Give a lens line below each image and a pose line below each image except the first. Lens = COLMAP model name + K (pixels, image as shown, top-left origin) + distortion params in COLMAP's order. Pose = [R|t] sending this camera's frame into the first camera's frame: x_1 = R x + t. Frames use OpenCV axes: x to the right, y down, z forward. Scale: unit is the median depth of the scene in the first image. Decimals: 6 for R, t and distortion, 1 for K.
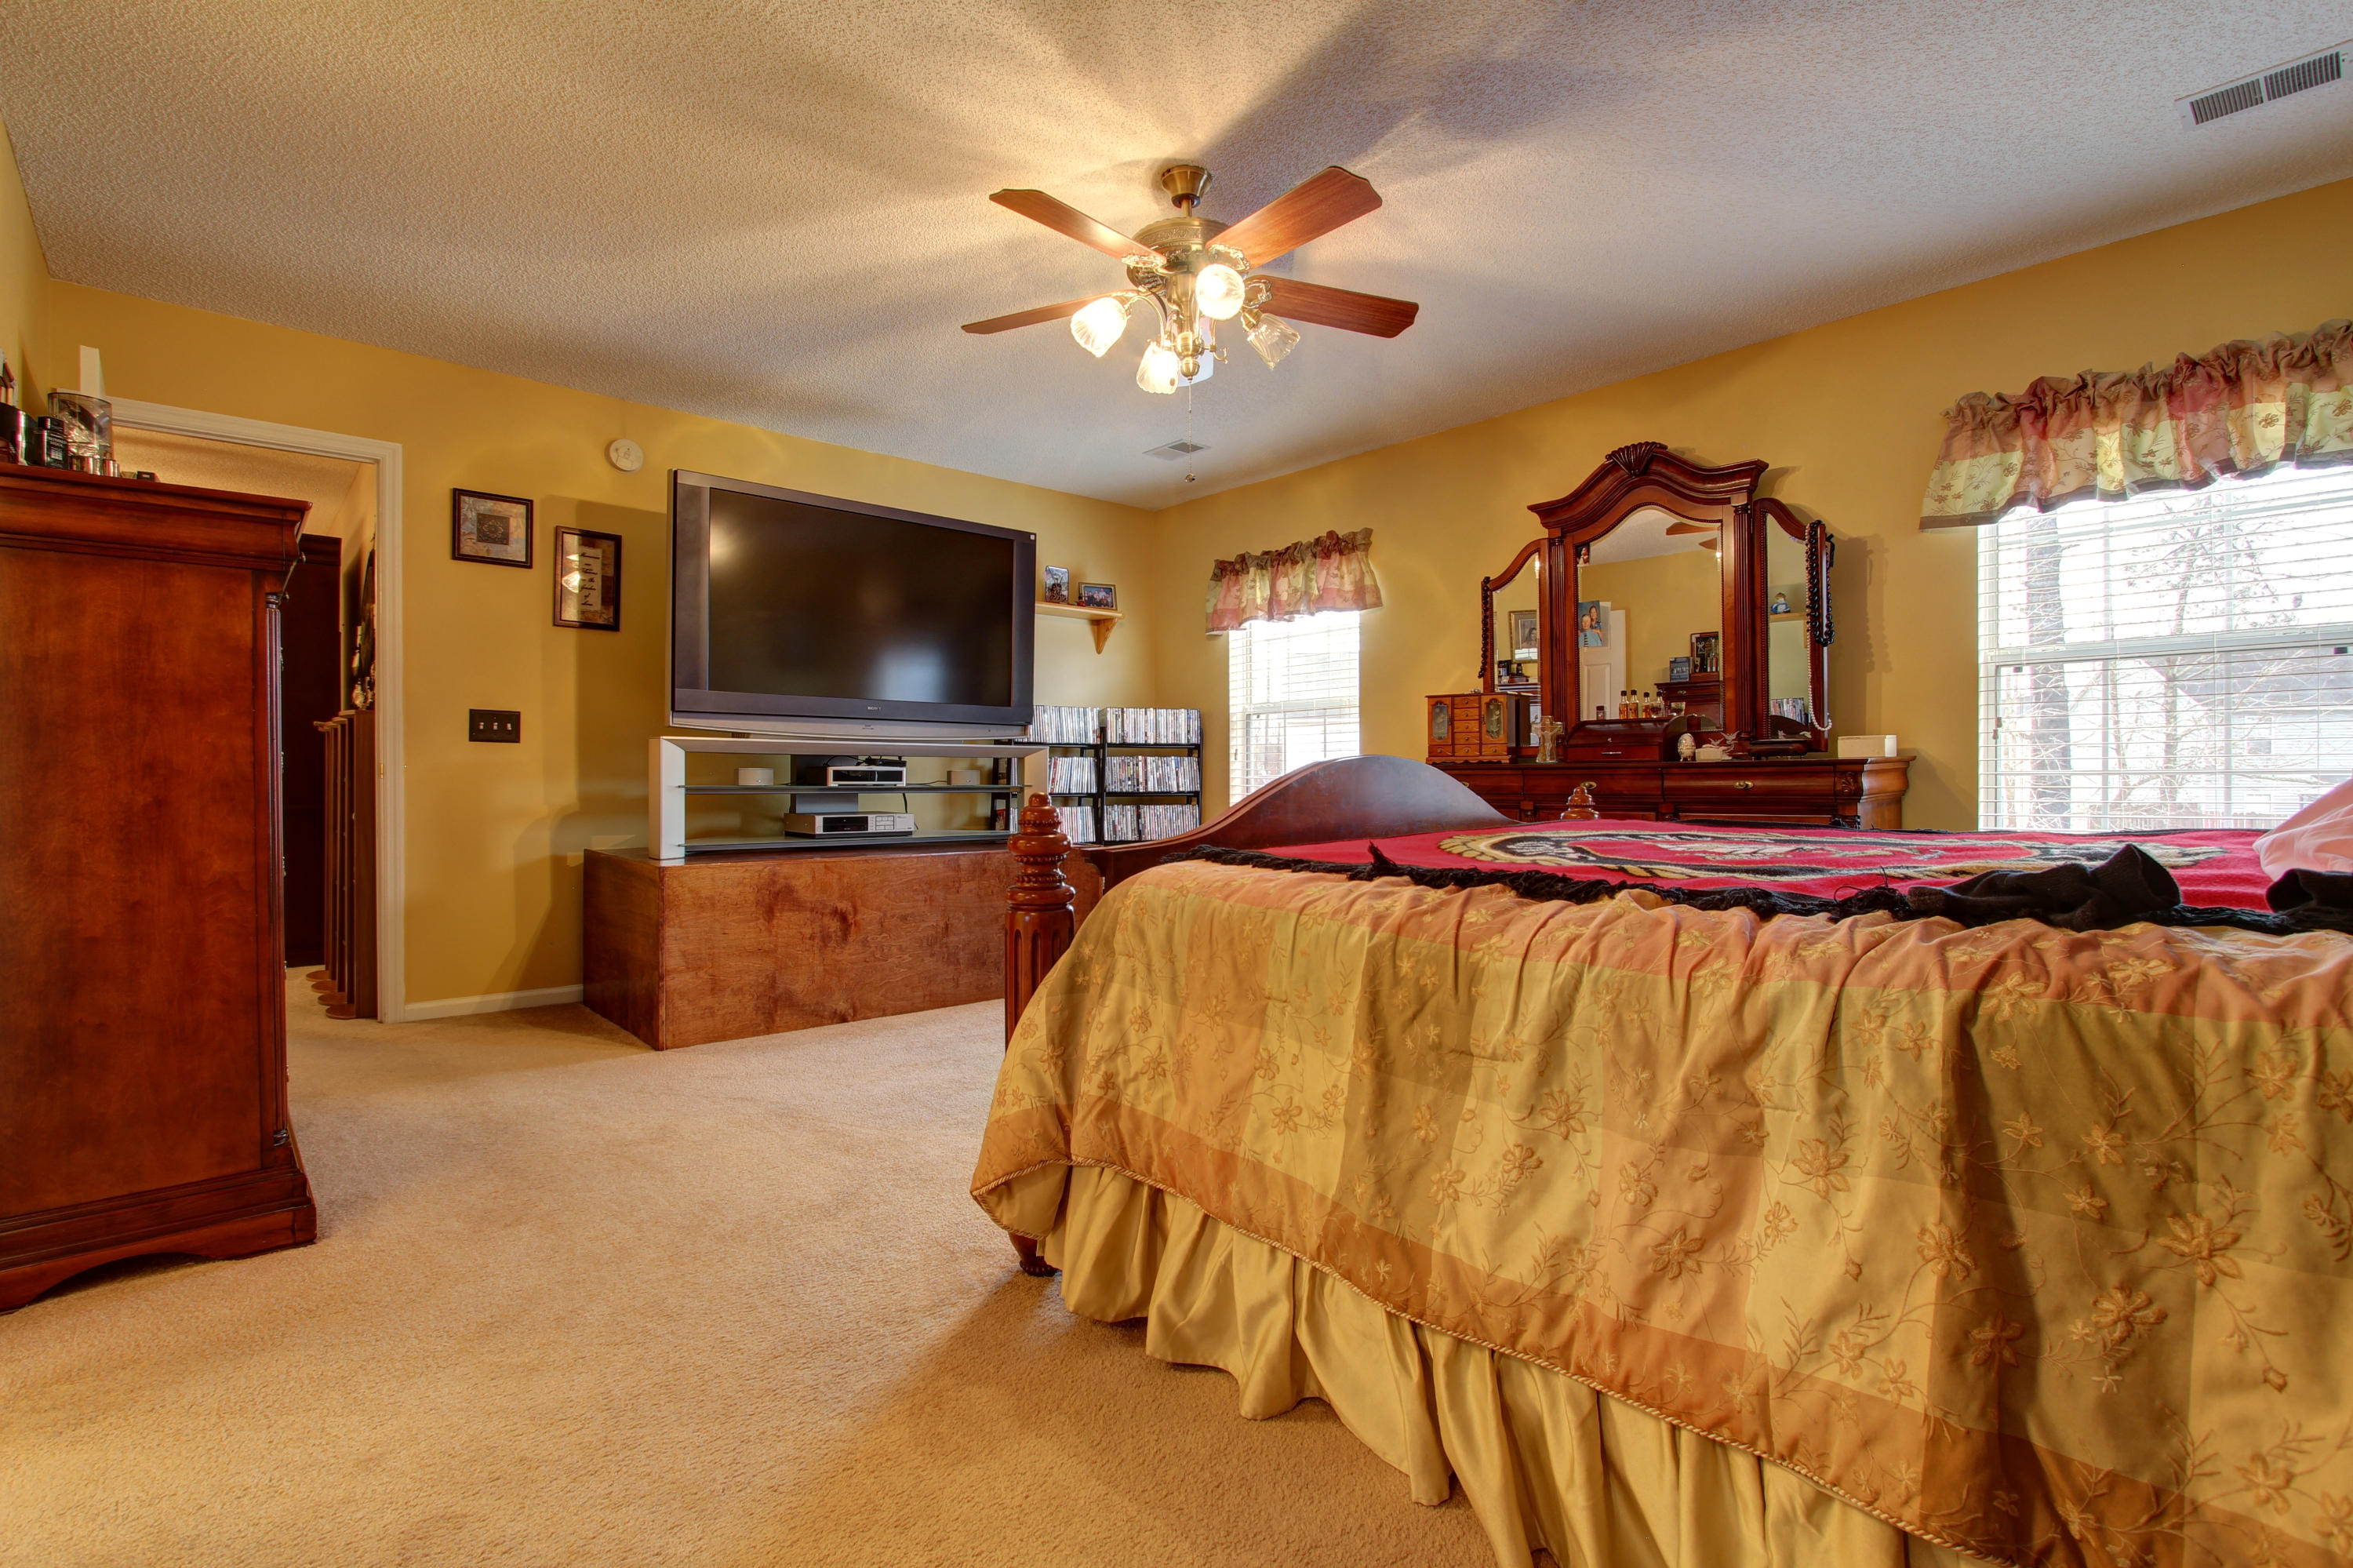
lens RADIAL K [[1084.3, 0, 1176.5], [0, 1084.3, 784.0], [0, 0, 1]] dist [-0.022540, 0.003689]
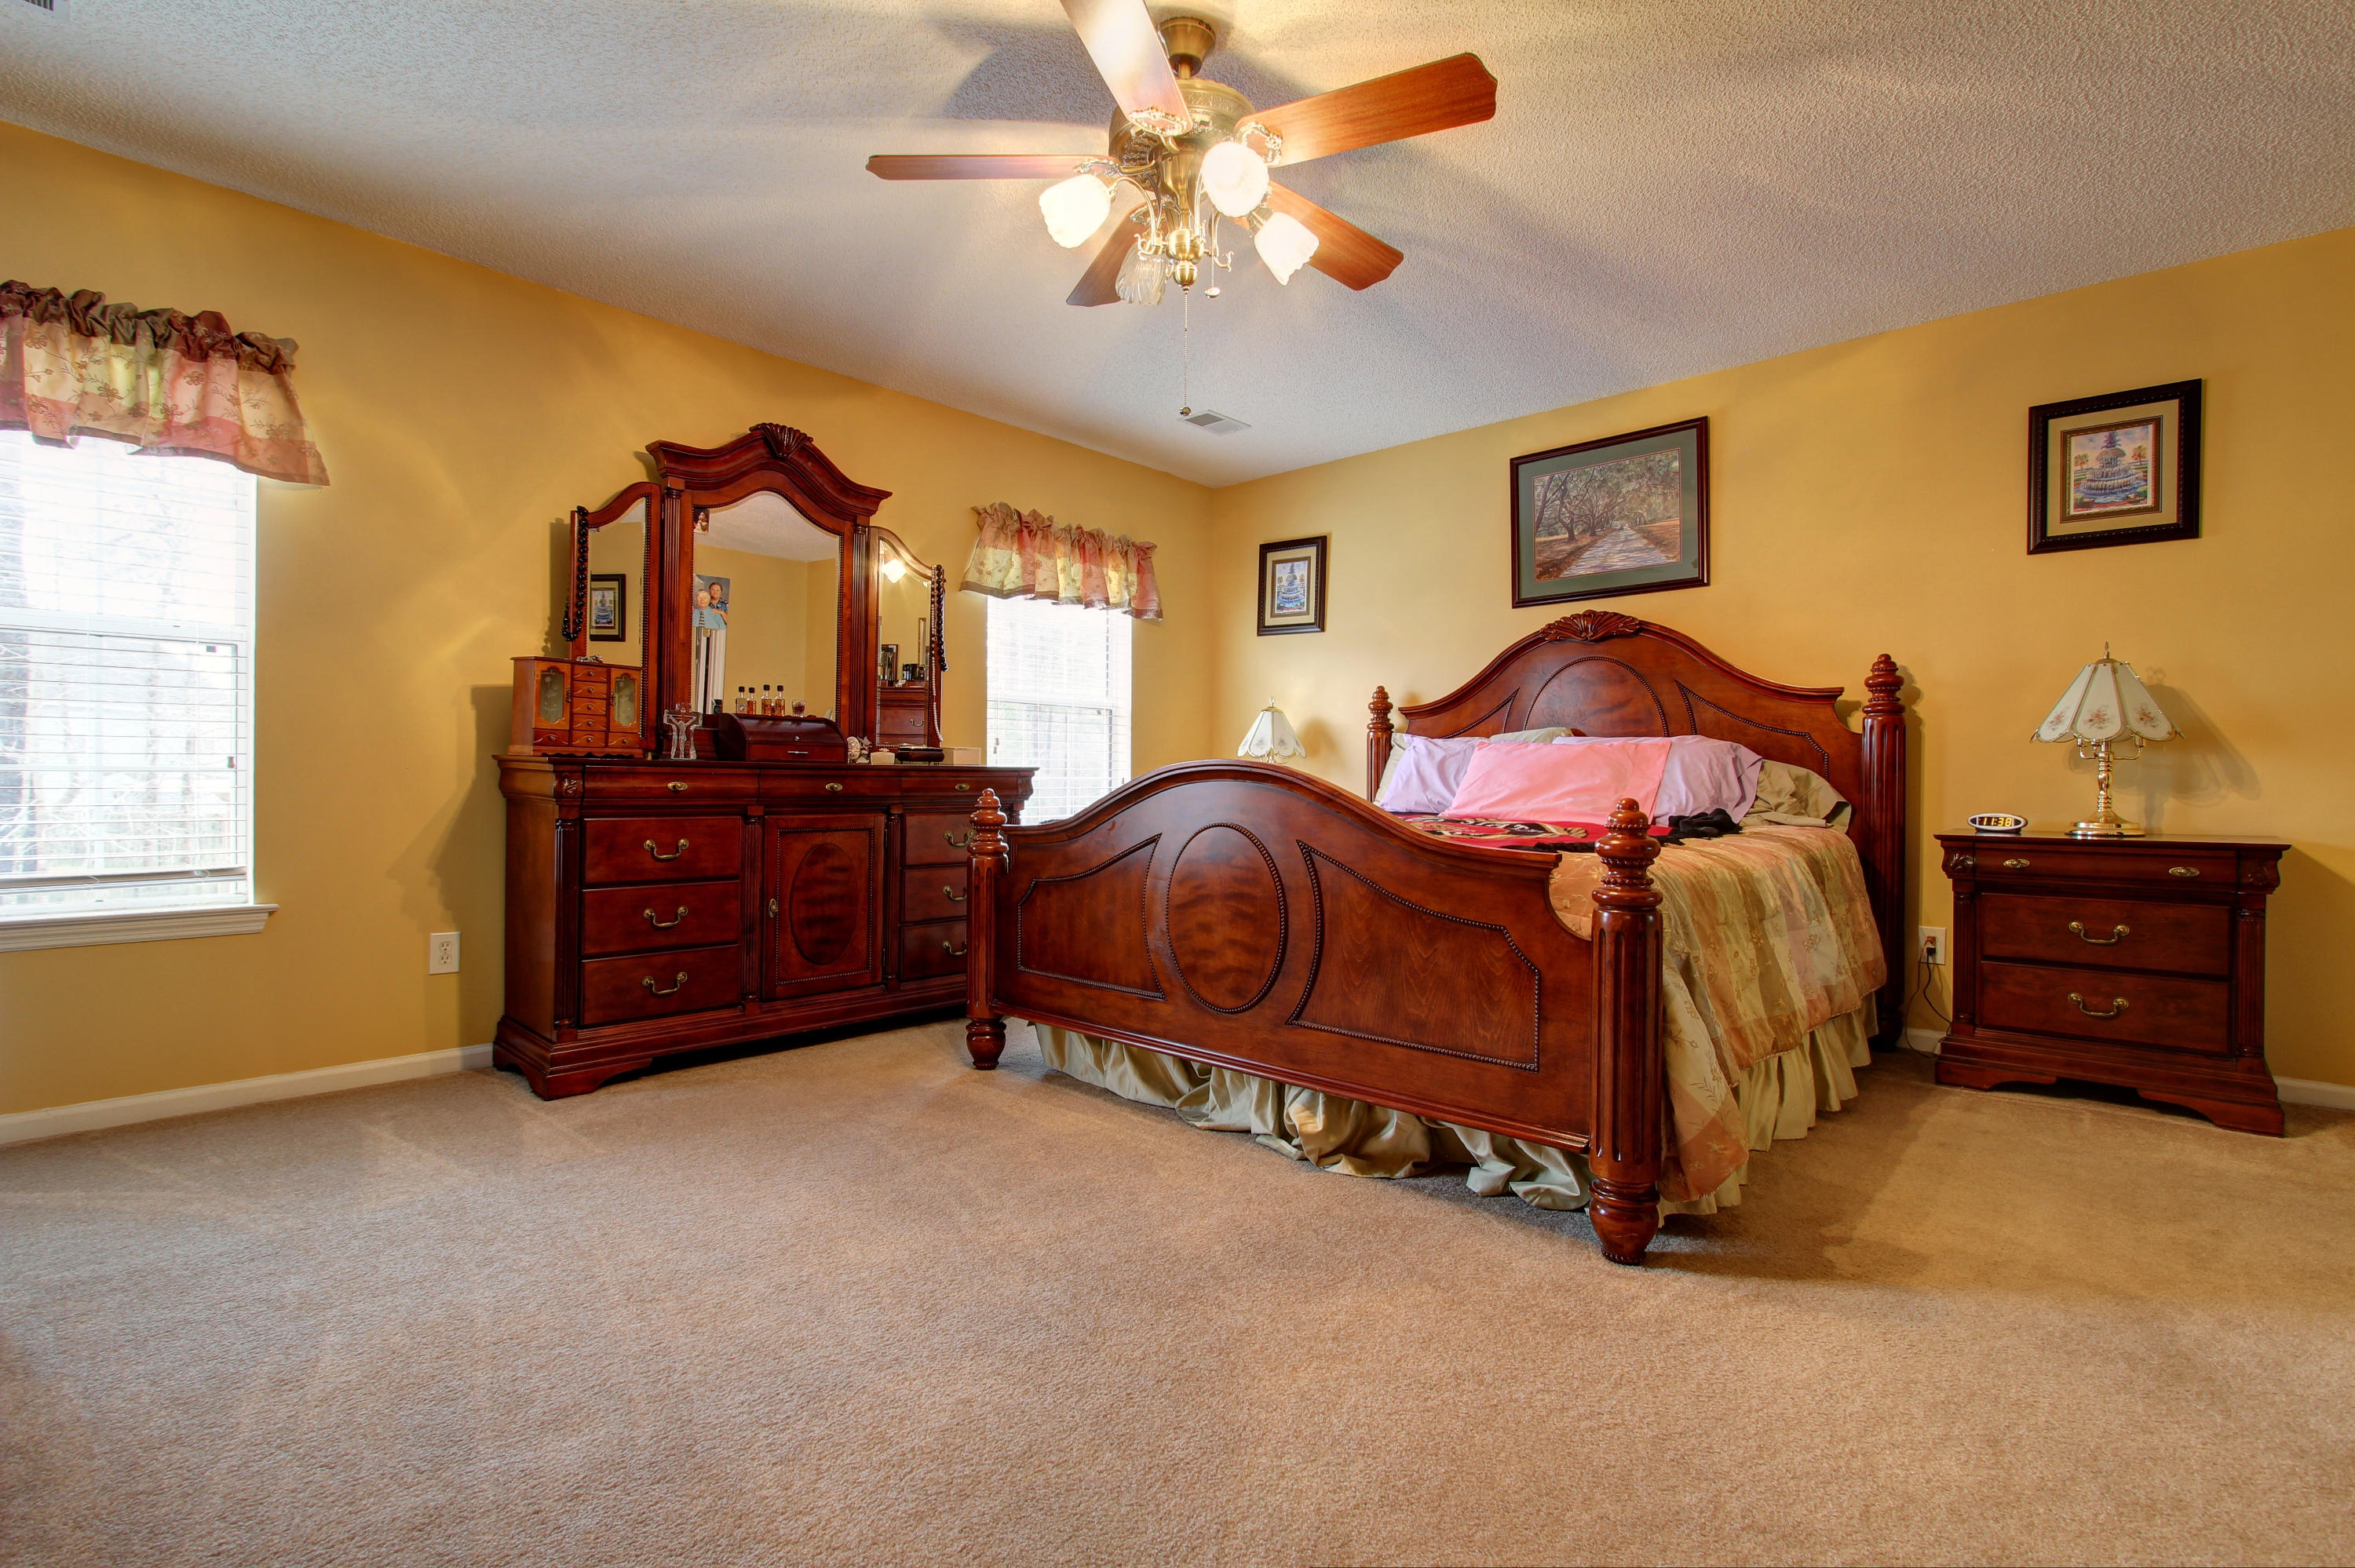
lens RADIAL K [[1085.0, 0, 1177.5], [0, 1085.0, 784.0], [0, 0, 1]] dist [-0.022540, 0.003689]
pose [[-0.074243, 0.002707, 0.997237, -0.516674], [-0.005034, 0.999983, -0.003089, -0.000145], [-0.997227, -0.005249, -0.074228, 0.688045]]
